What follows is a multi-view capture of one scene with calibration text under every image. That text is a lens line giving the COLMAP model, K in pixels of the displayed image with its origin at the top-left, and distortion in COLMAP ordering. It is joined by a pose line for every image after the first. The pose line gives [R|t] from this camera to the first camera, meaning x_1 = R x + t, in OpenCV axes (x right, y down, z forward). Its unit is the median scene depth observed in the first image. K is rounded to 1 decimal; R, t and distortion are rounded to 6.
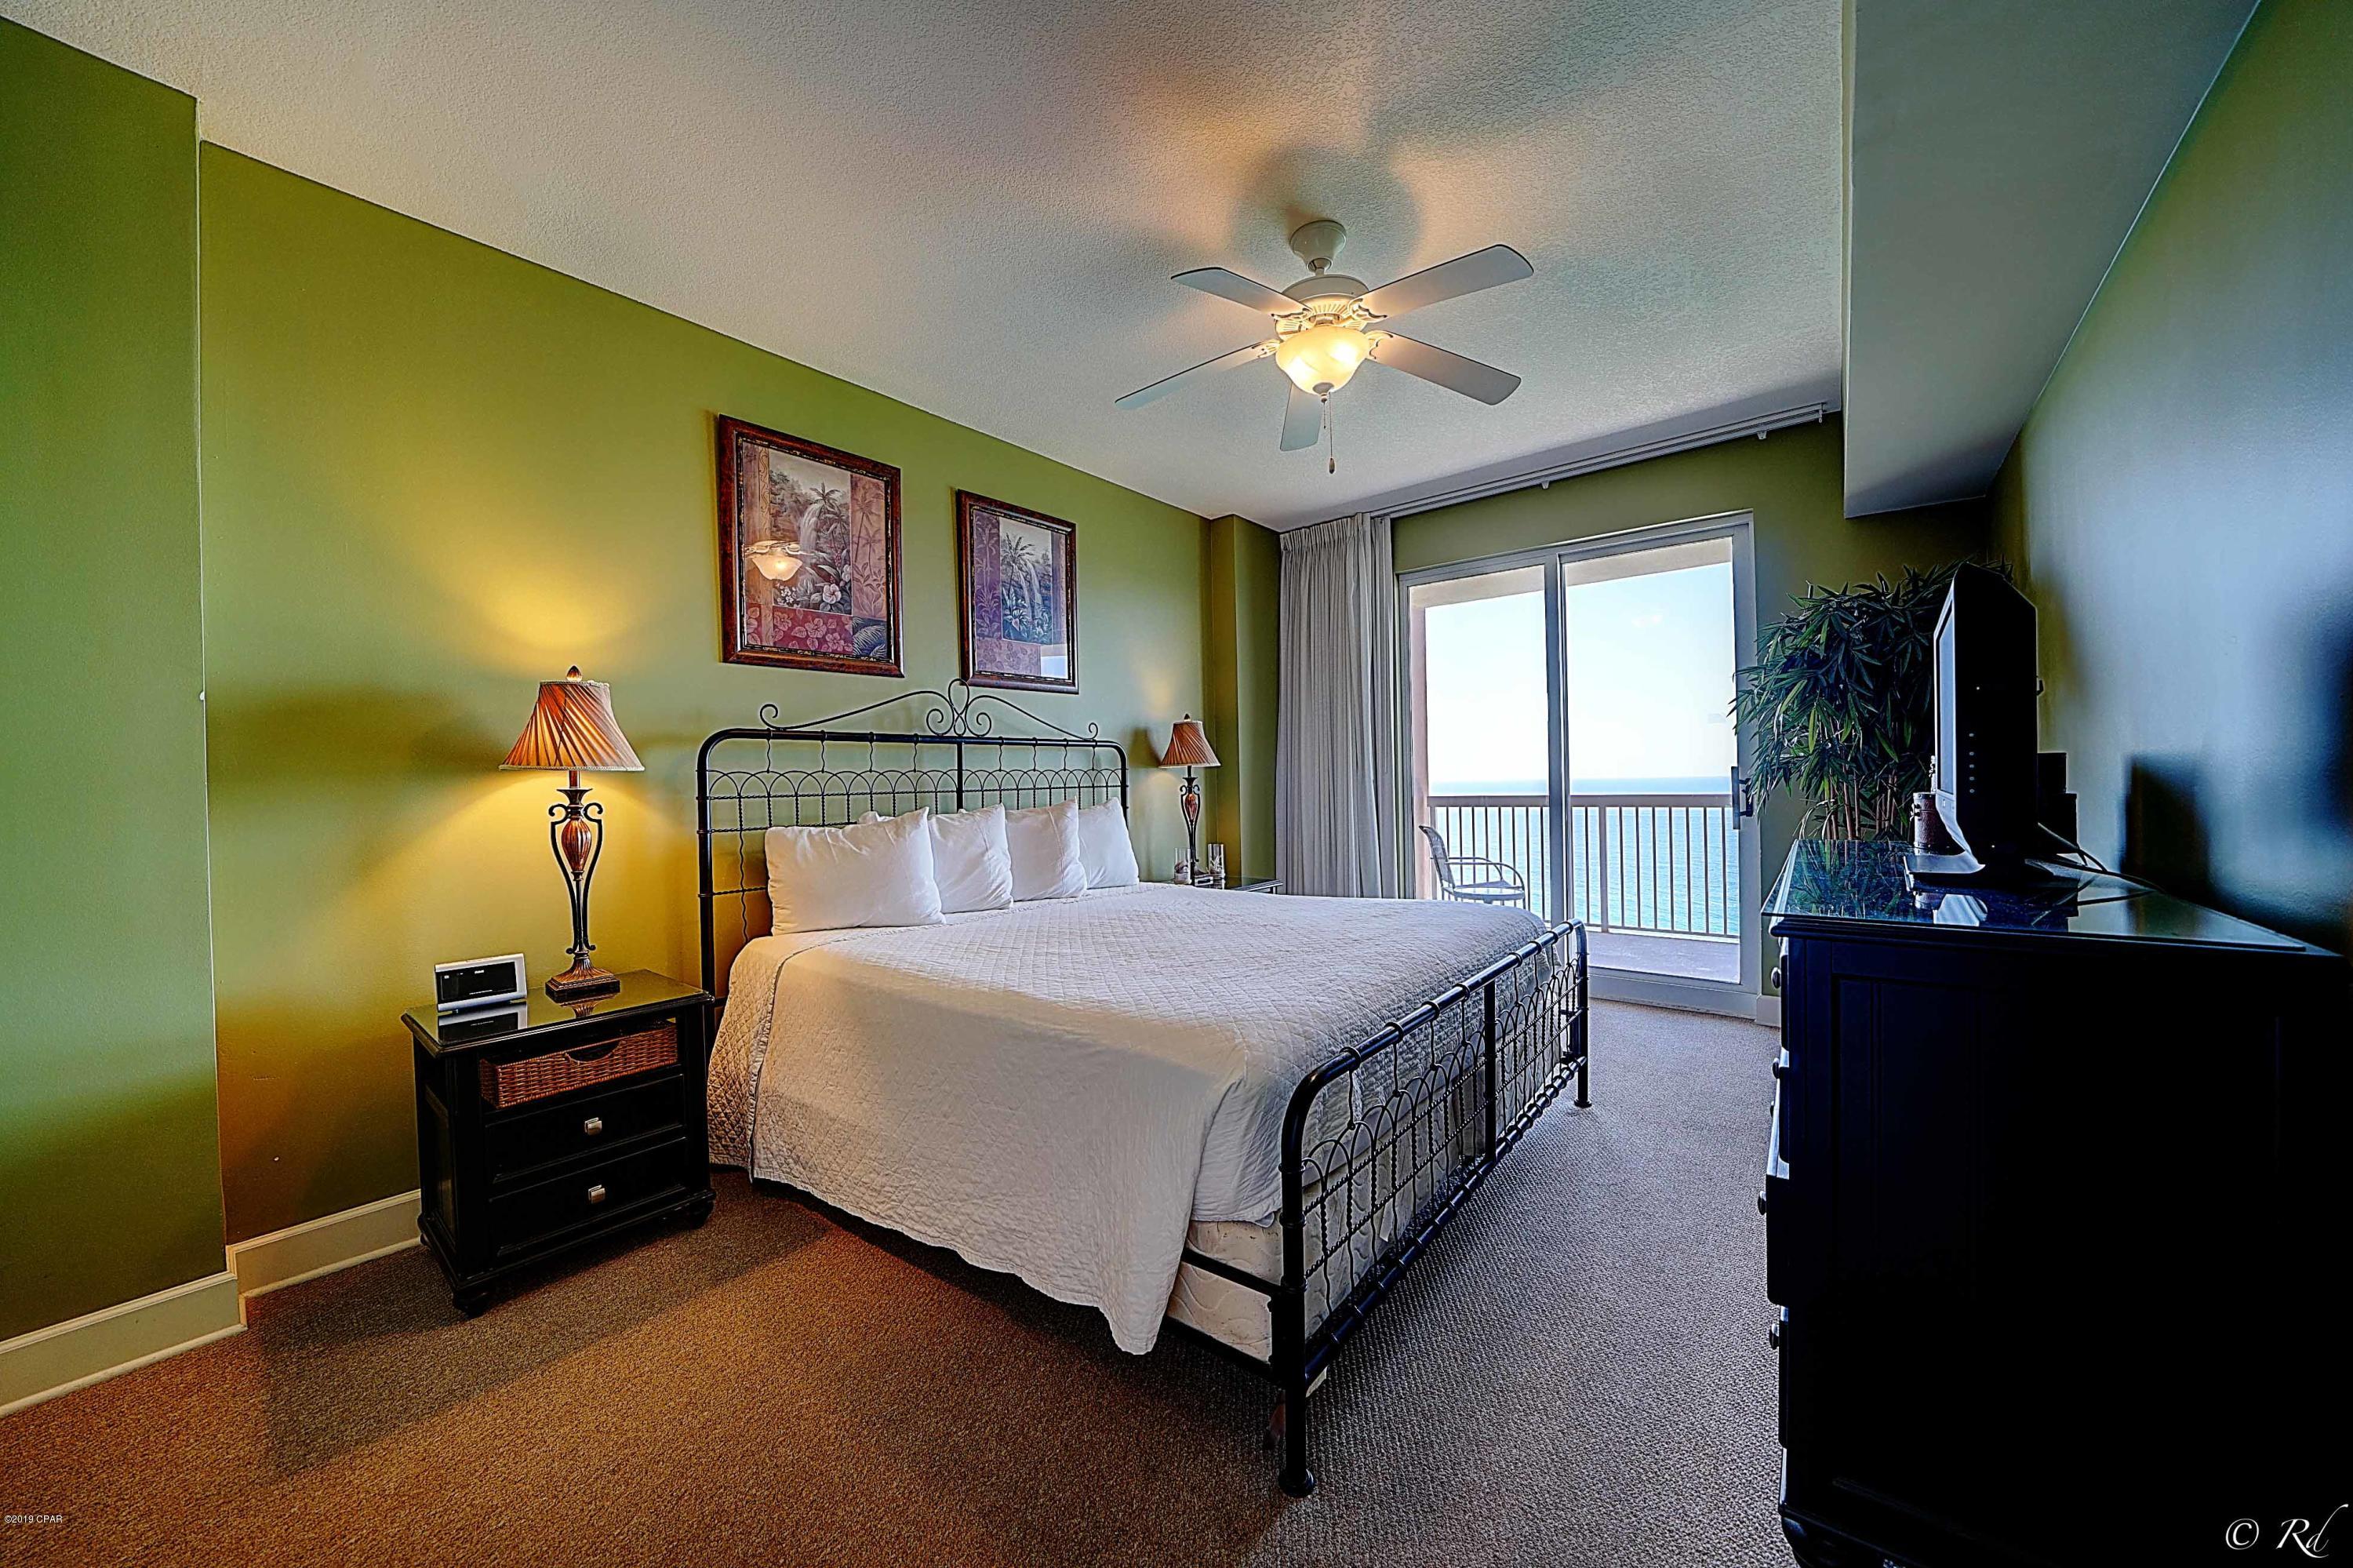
lens RADIAL K [[814.4, 0, 1172.4], [0, 814.4, 779.6], [0, 0, 1]] dist [-0.031137, 0.004547]
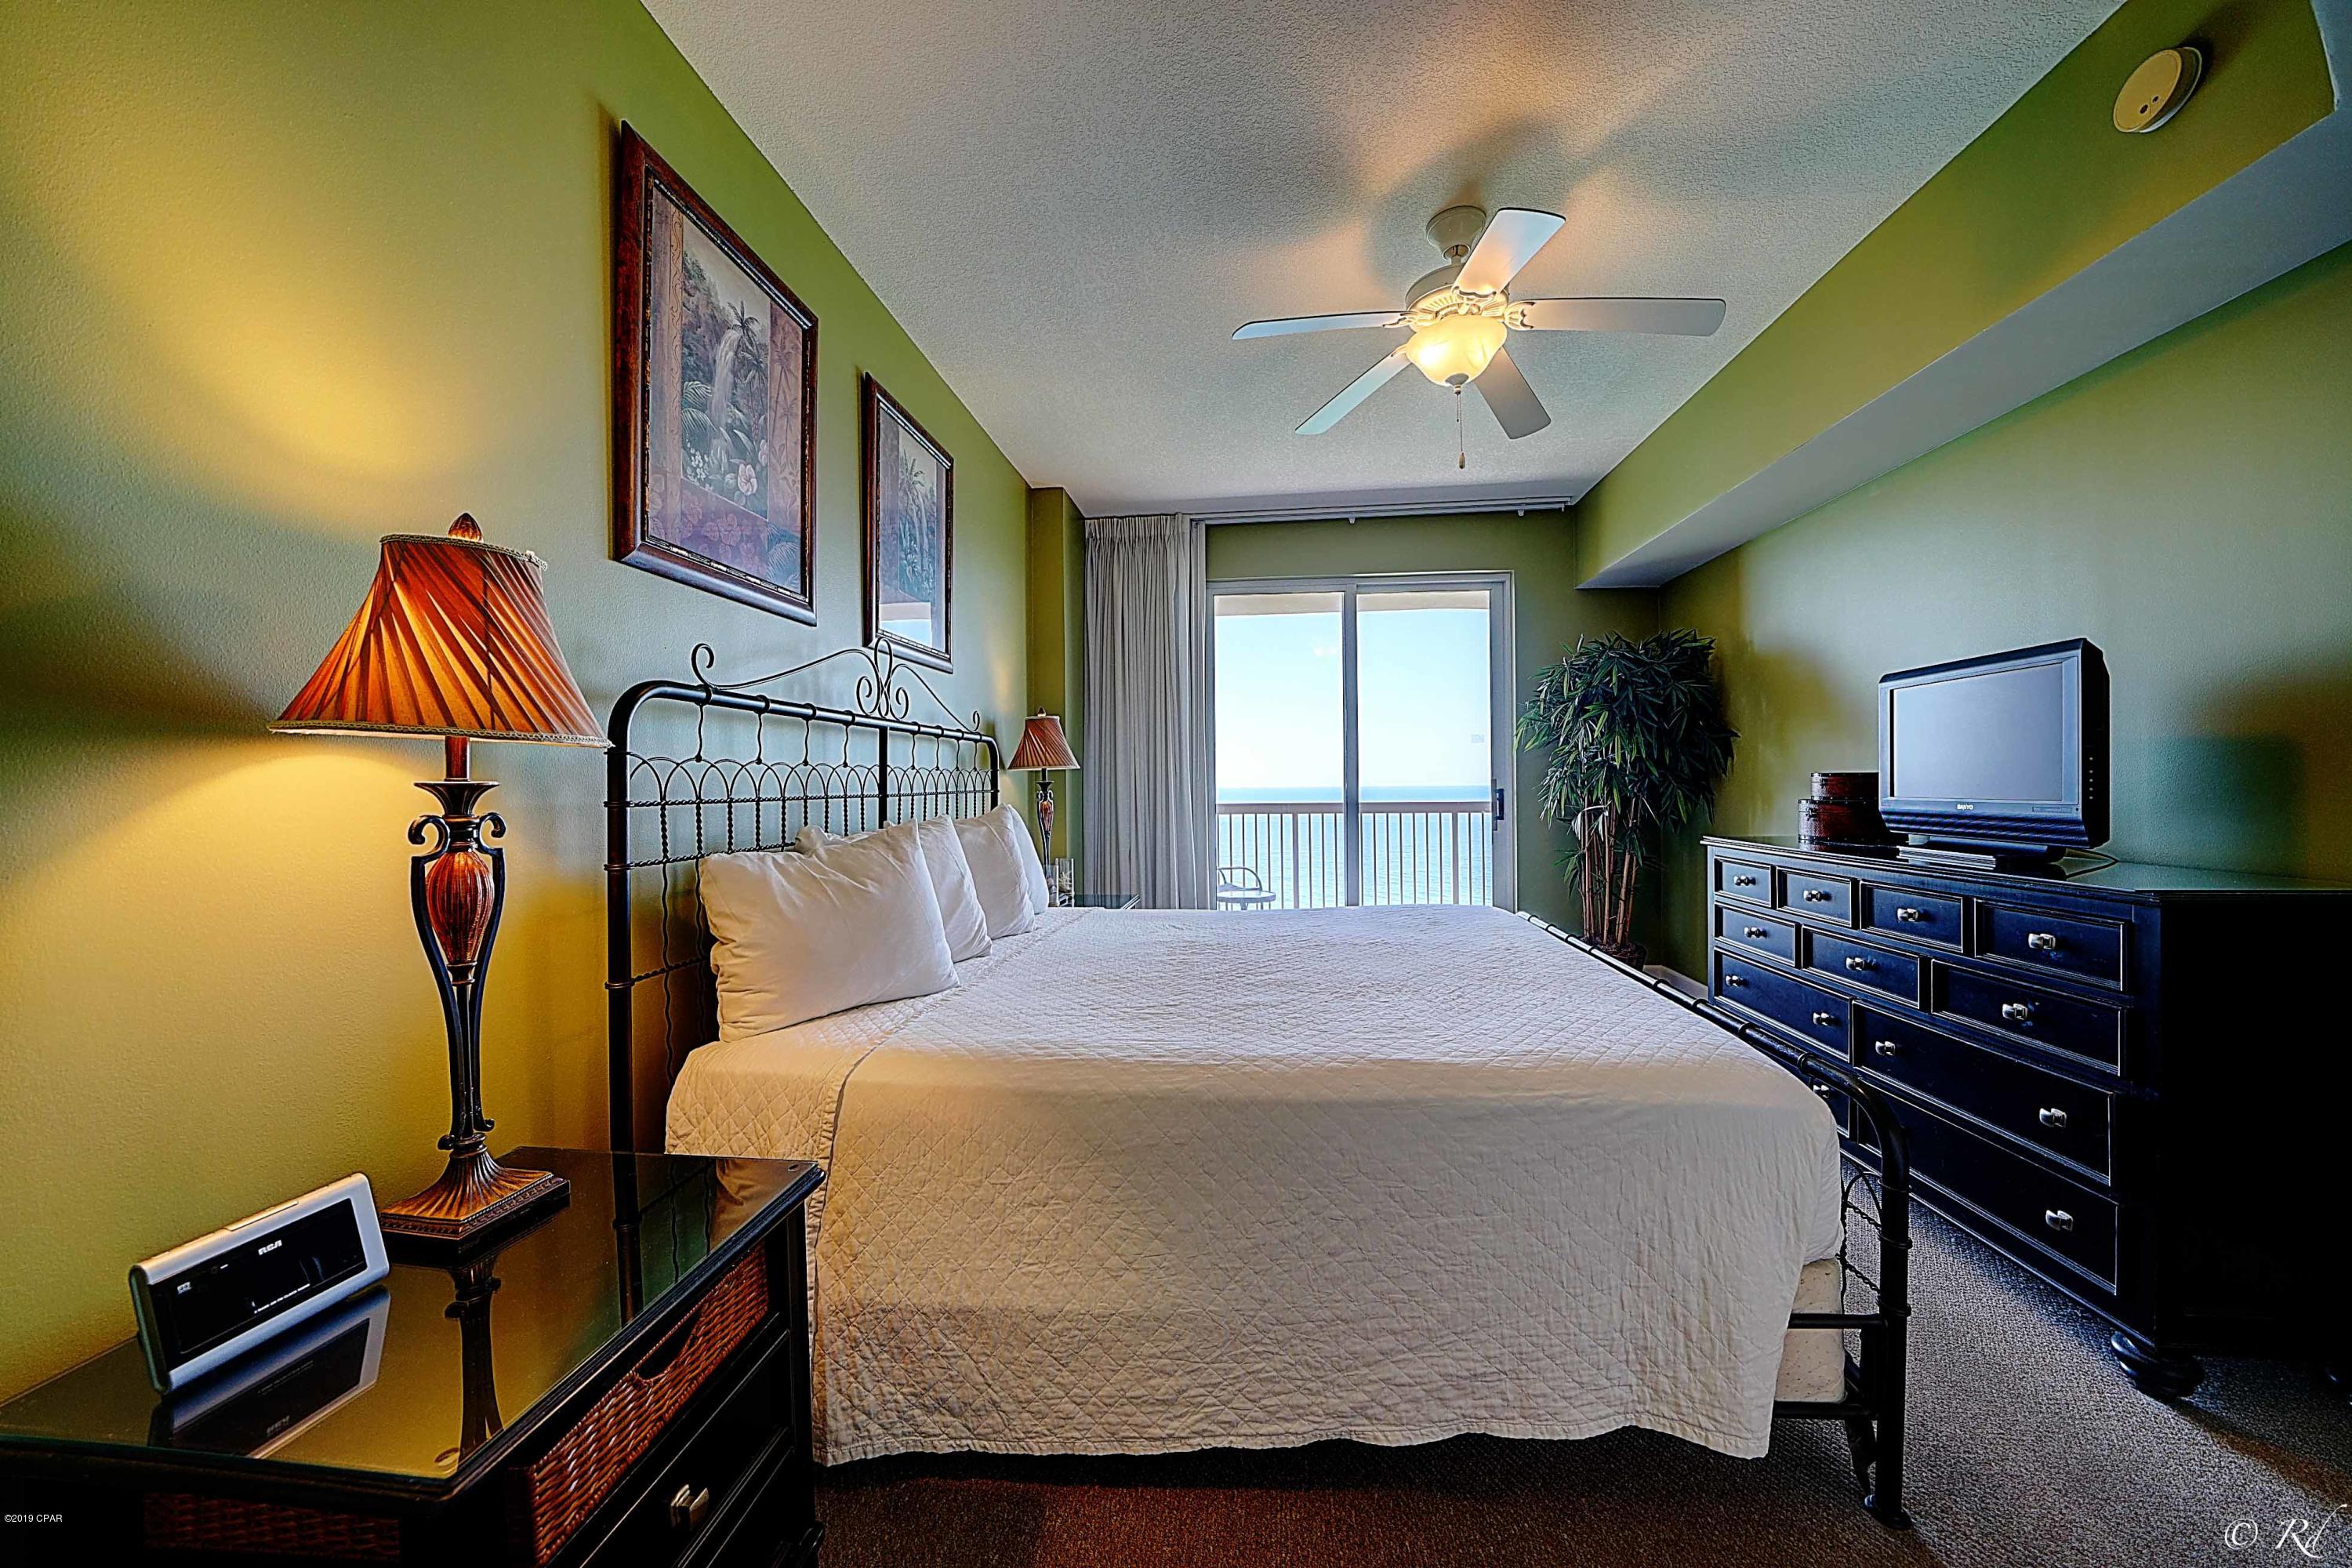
lens RADIAL K [[814.0, 0, 1171.9], [0, 814.0, 779.6], [0, 0, 1]] dist [-0.031137, 0.004547]
pose [[0.839264, 0.016724, 0.543466, -0.467930], [-0.011321, 0.999848, -0.013286, 0.008086], [-0.543606, 0.004998, 0.839326, 0.288566]]
